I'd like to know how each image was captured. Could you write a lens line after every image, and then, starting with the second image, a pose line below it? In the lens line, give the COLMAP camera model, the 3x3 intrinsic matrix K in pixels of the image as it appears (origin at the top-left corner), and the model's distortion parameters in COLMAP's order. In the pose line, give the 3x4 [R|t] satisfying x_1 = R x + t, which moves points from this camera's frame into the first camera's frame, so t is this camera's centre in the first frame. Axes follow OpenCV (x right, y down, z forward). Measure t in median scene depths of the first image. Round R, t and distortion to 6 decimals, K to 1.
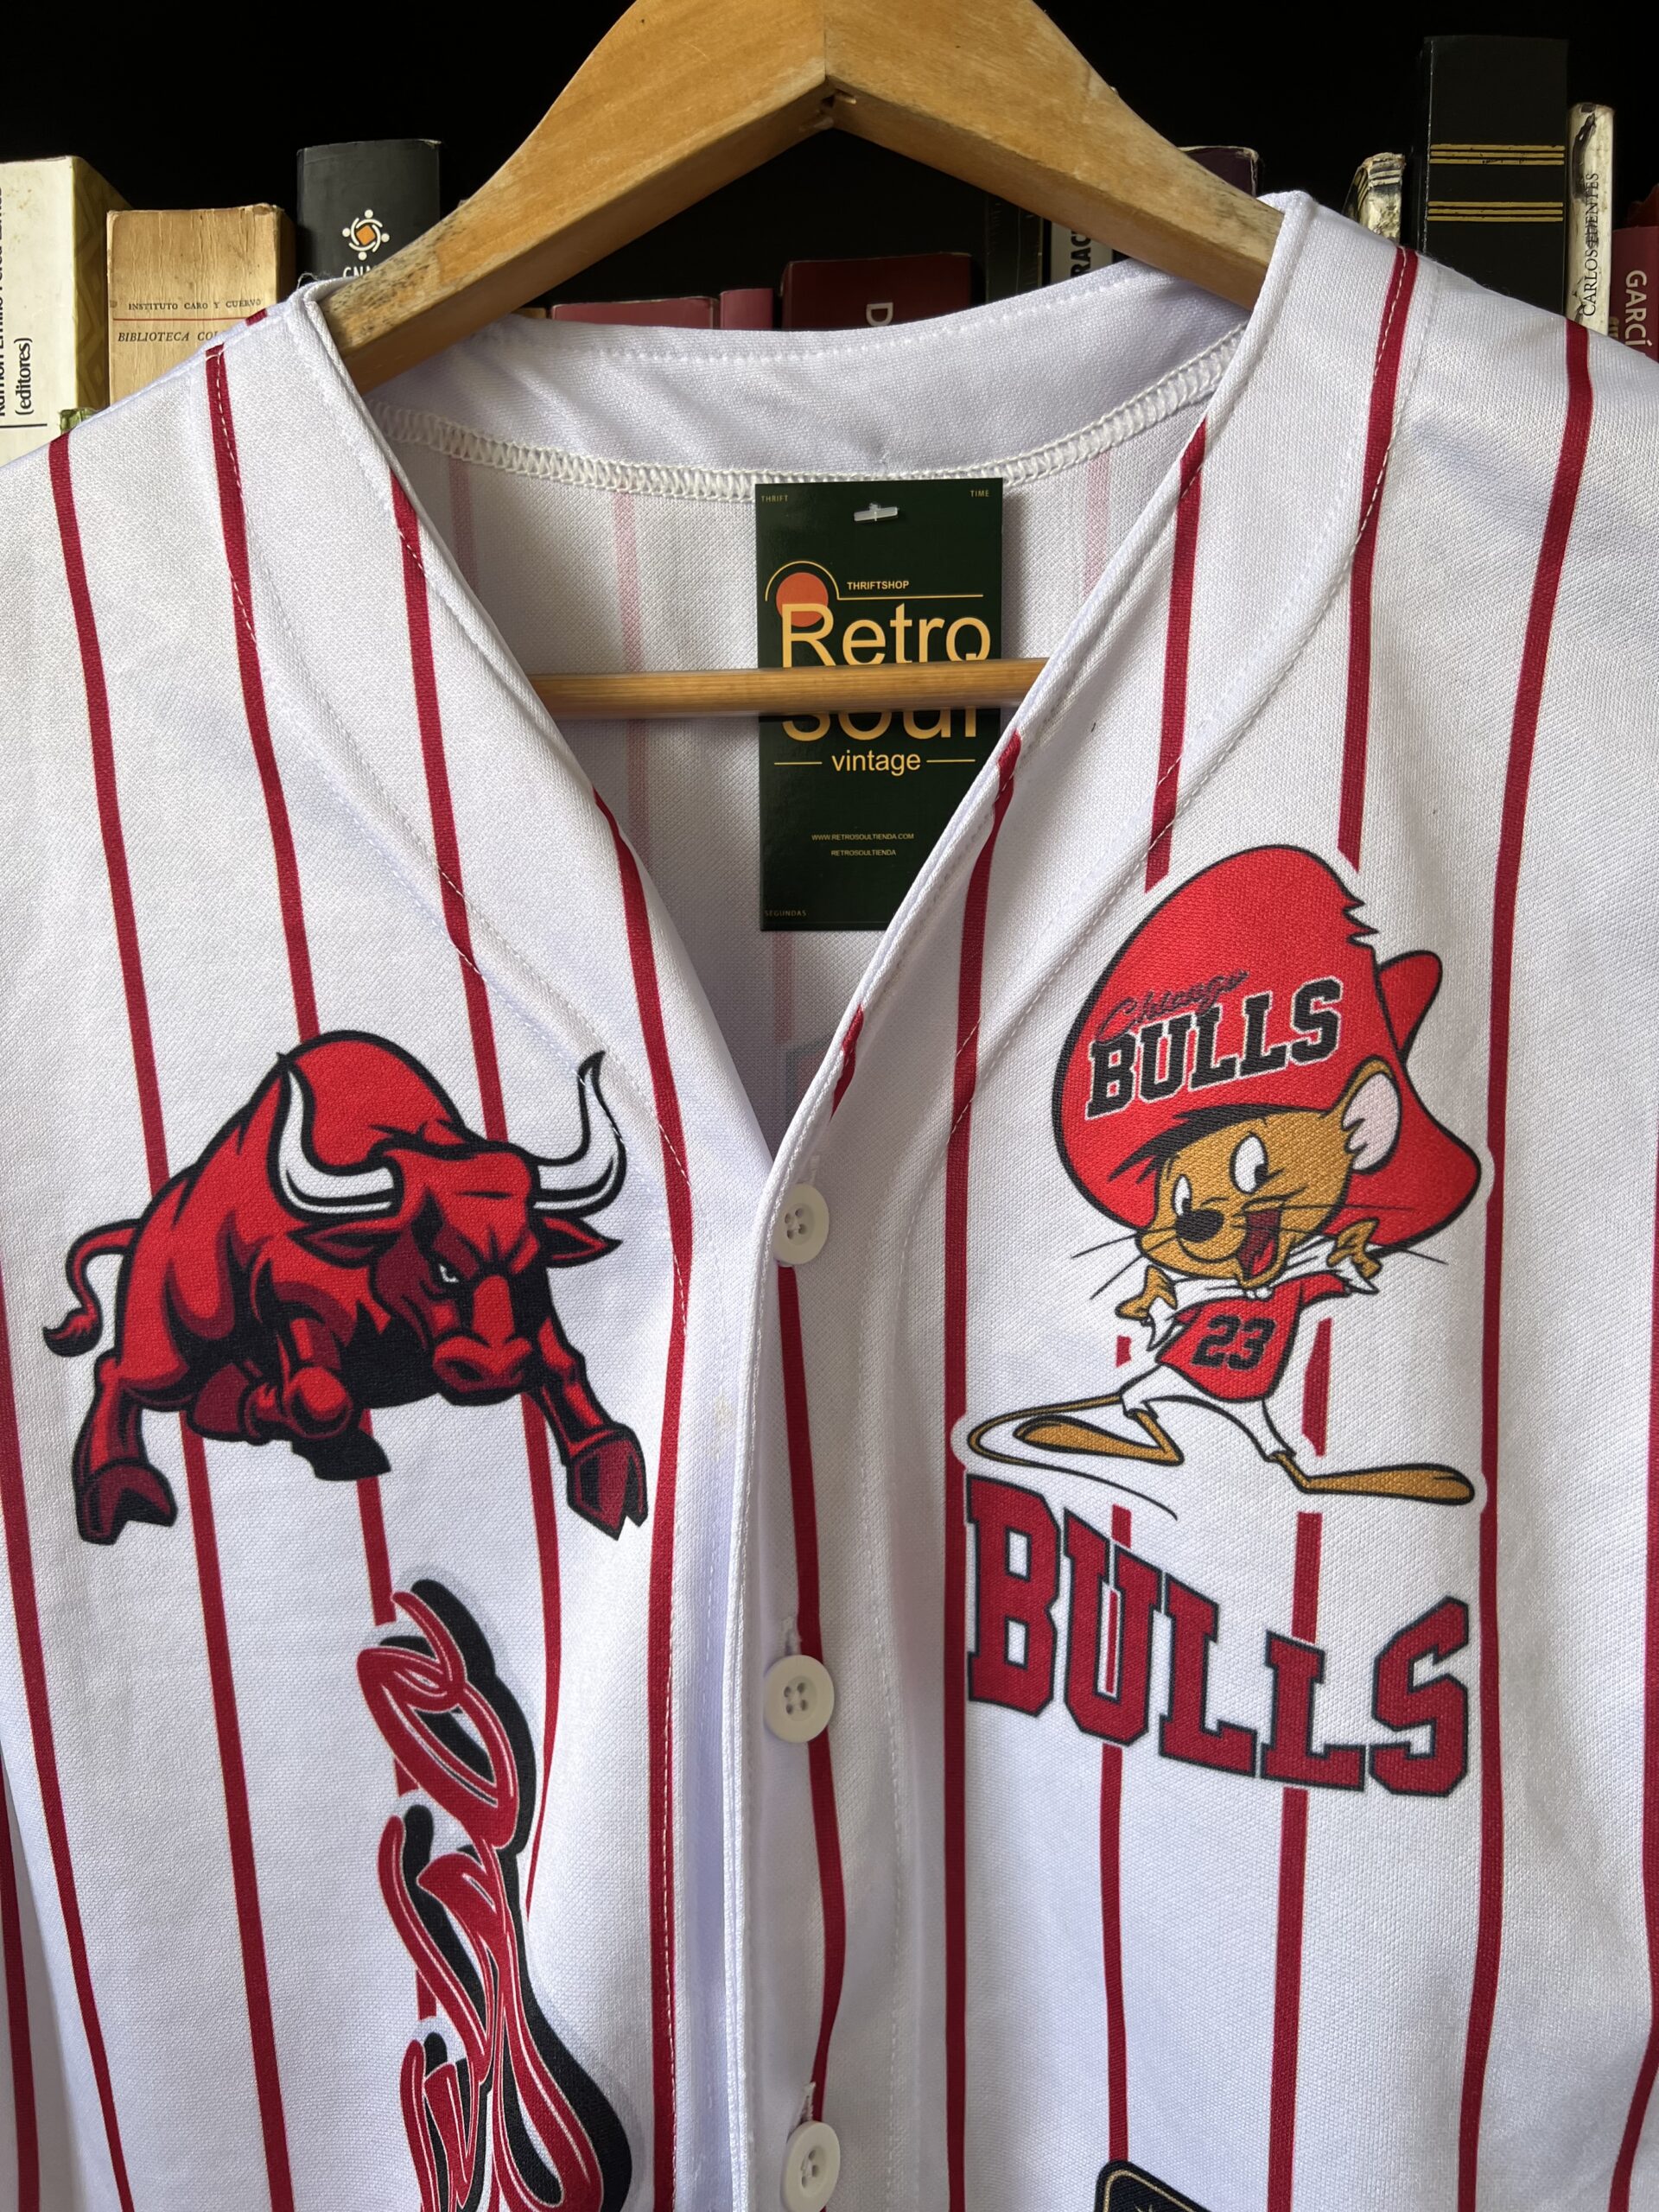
lens RADIAL K [[1749.1, 0, 824.2], [0, 1749.1, 1160.4], [0, 0, 1]] dist [0.087652, -0.184368]
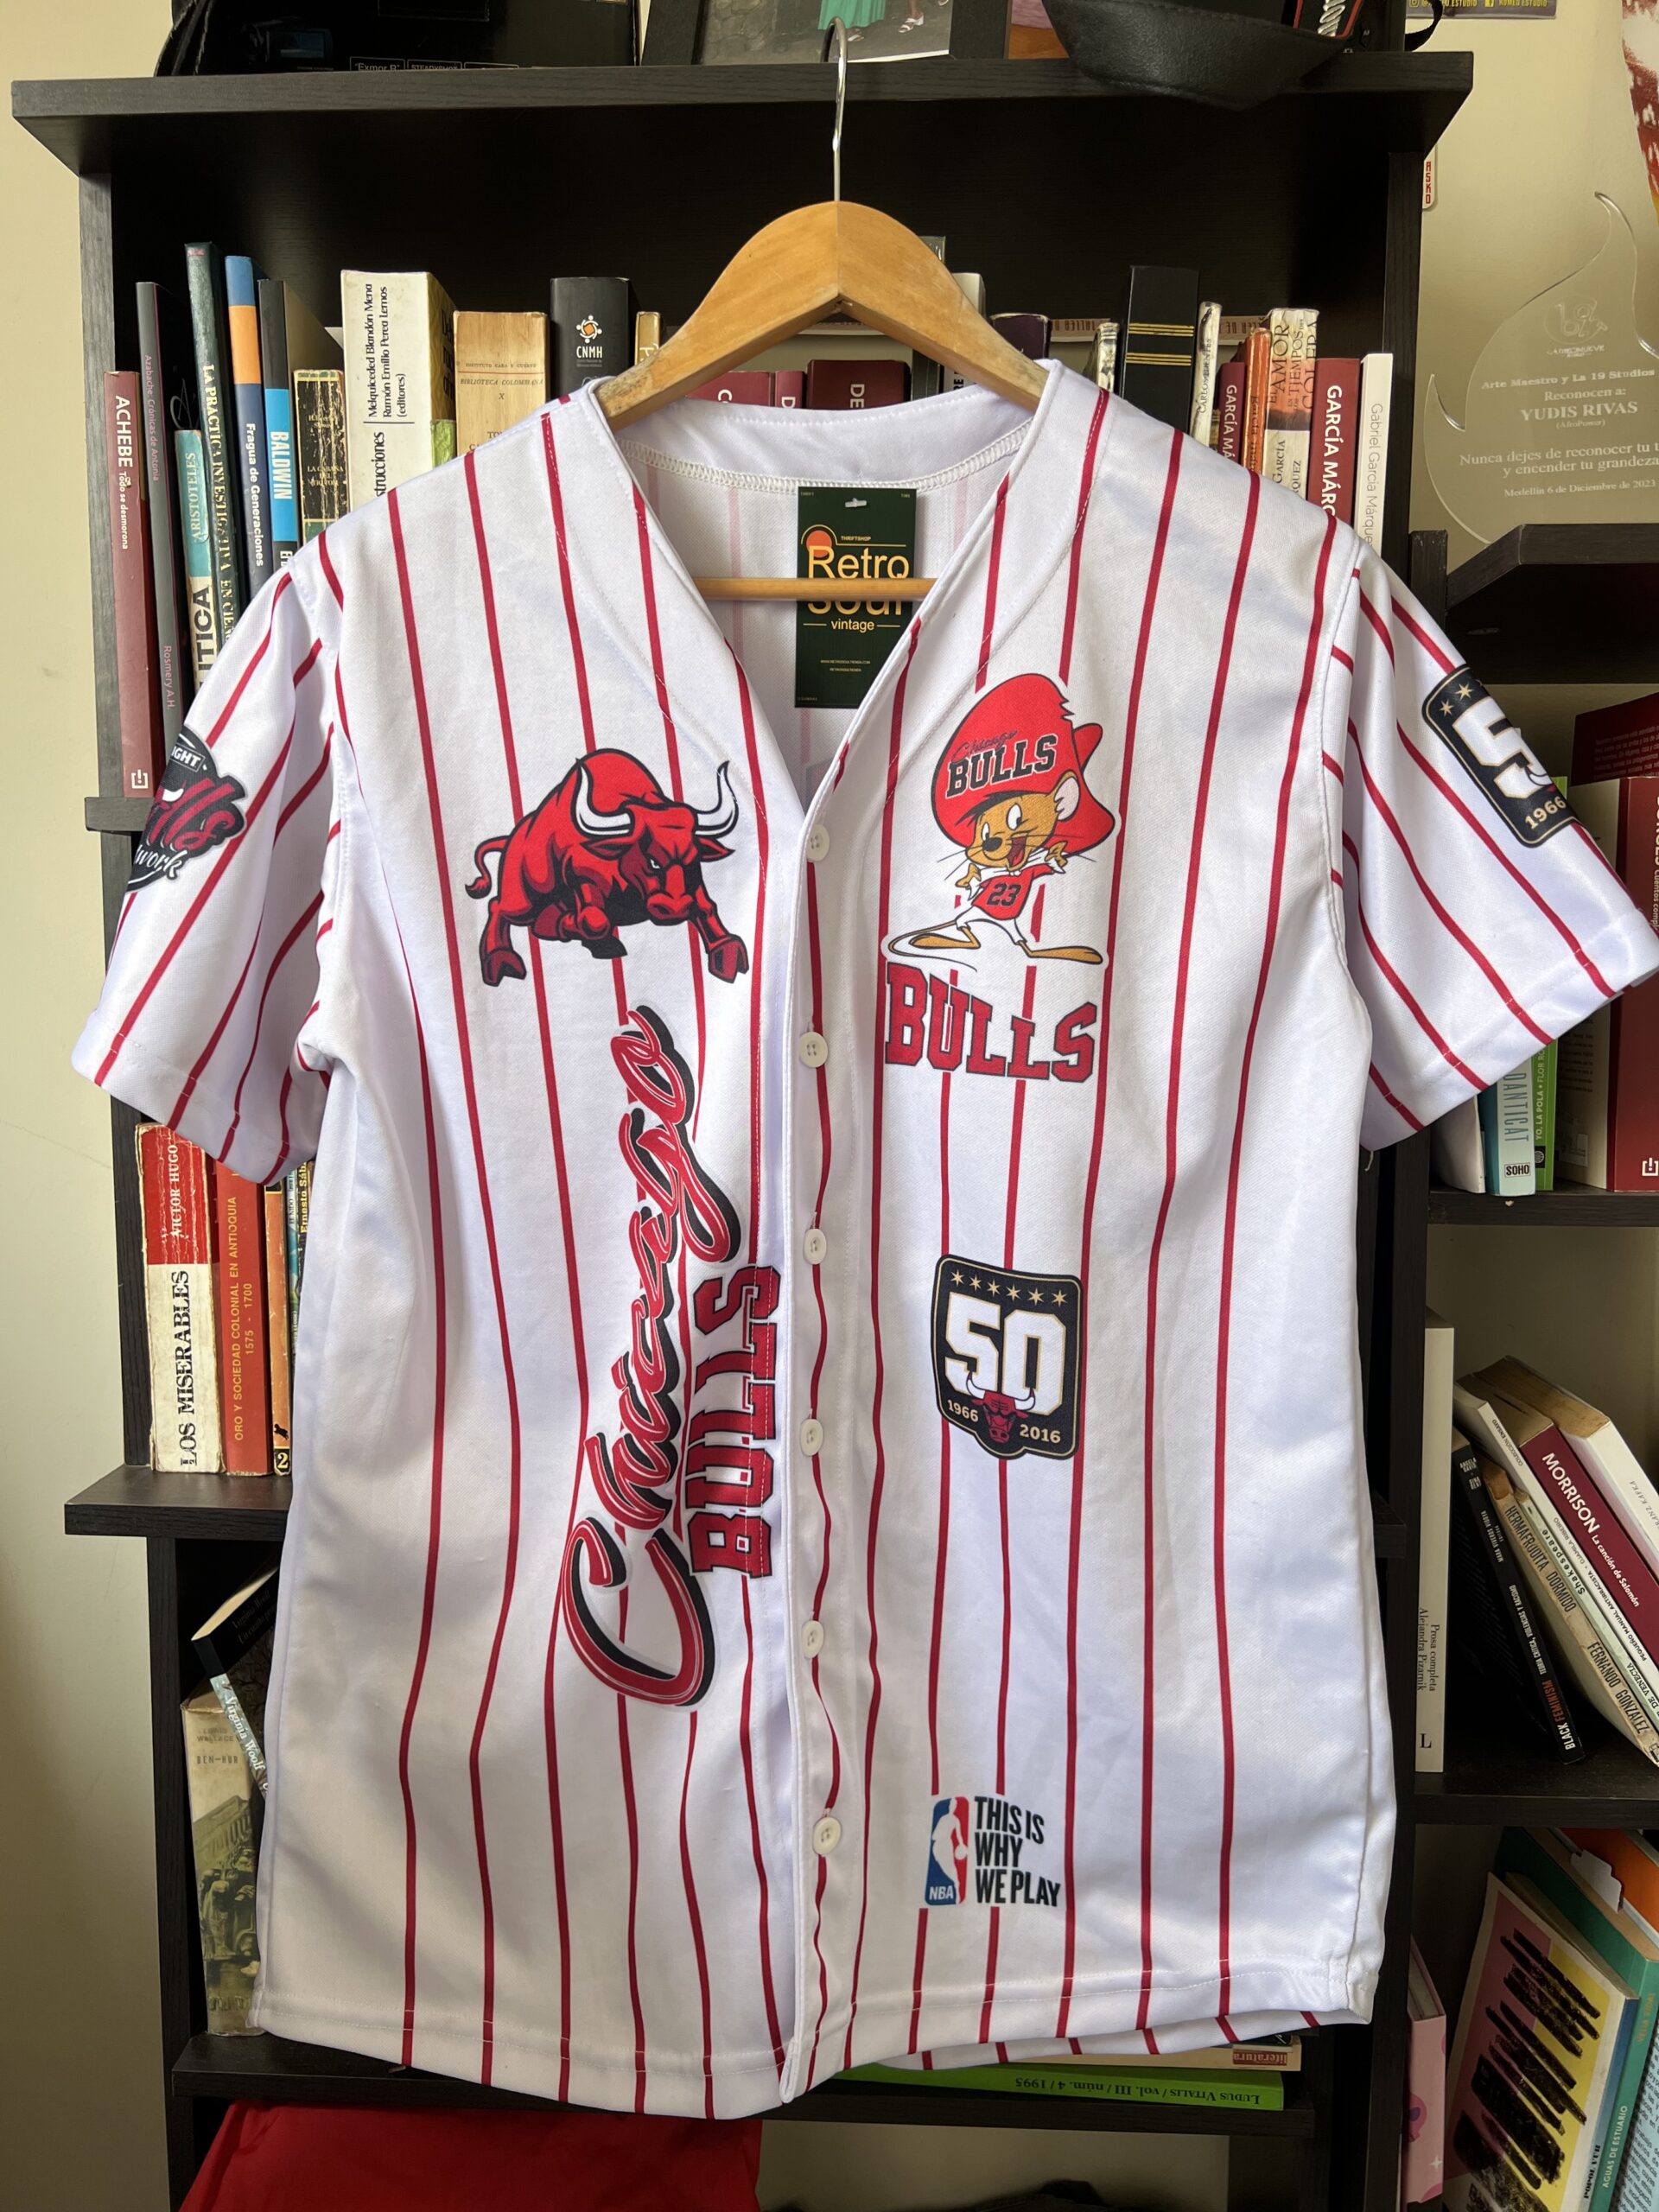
lens RADIAL K [[1666.6, 0, 821.6], [0, 1666.6, 1132.3], [0, 0, 1]] dist [0.202393, -0.542033]
pose [[0.998486, 0.015679, 0.052722, -0.111227], [-0.021043, 0.994482, 0.102773, 0.178448], [-0.050820, -0.103727, 0.993307, -1.131539]]
